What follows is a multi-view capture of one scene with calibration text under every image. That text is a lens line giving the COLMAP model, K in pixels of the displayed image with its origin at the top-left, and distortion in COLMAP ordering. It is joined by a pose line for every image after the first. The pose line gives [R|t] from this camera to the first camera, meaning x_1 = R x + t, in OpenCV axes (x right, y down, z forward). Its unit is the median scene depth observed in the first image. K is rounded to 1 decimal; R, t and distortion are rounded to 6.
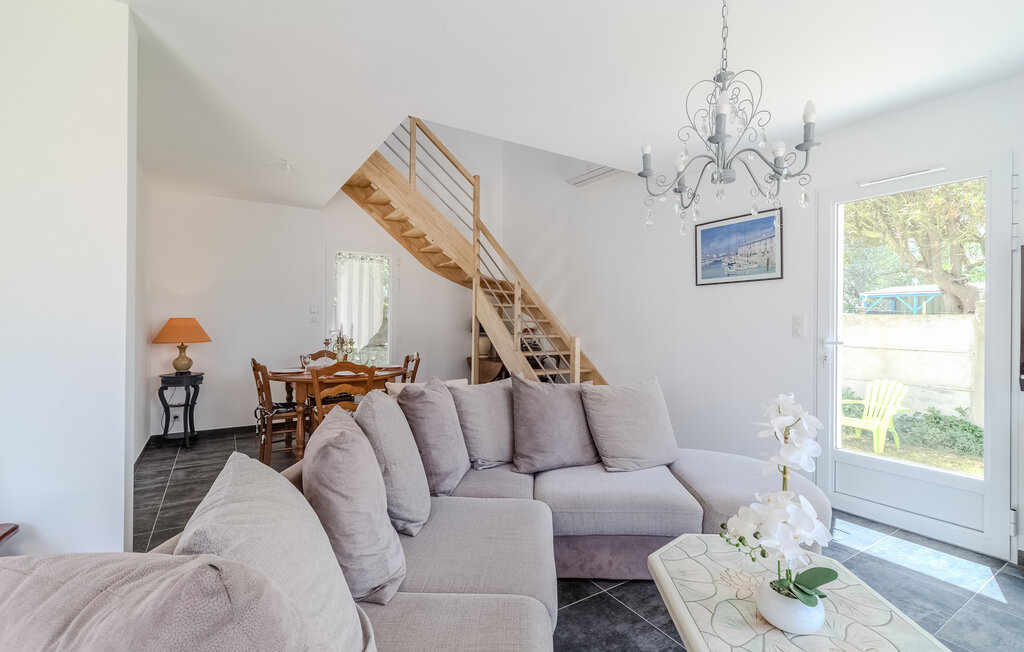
lens RADIAL K [[455.1, 0, 508.1], [0, 455.1, 321.6], [0, 0, 1]] dist [-0.002201, -0.000251]
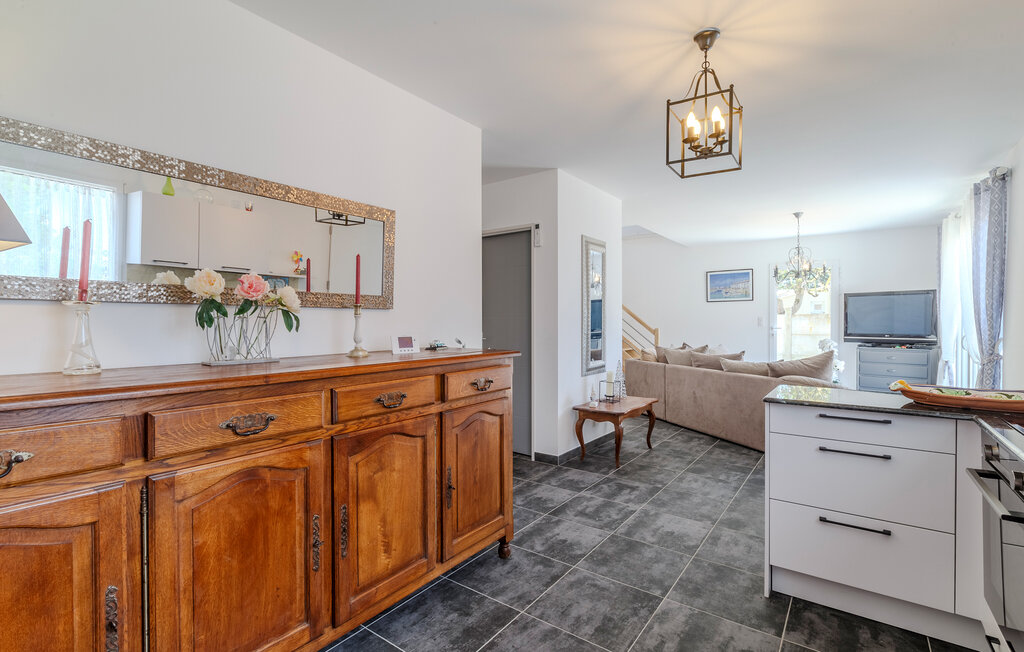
lens RADIAL K [[471.5, 0, 509.5], [0, 471.5, 323.8], [0, 0, 1]] dist [-0.001988, -0.000293]
pose [[0.930834, -0.013549, 0.365190, -1.342381], [0.009920, 0.999881, 0.011810, -0.017123], [-0.365307, -0.007371, 0.930858, -0.719234]]
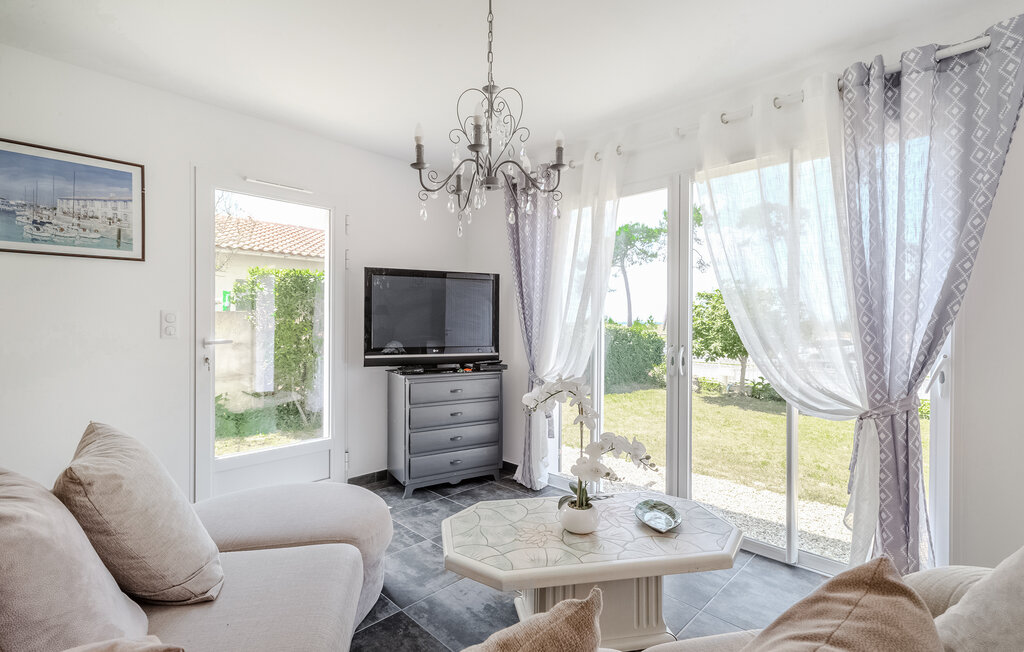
lens RADIAL K [[471.5, 0, 509.5], [0, 471.5, 323.8], [0, 0, 1]] dist [-0.001988, -0.000293]
pose [[-0.231288, -0.010772, 0.972826, -0.286825], [-0.004744, 0.999939, 0.009944, -0.000746], [-0.972874, -0.002315, -0.231325, 0.573507]]
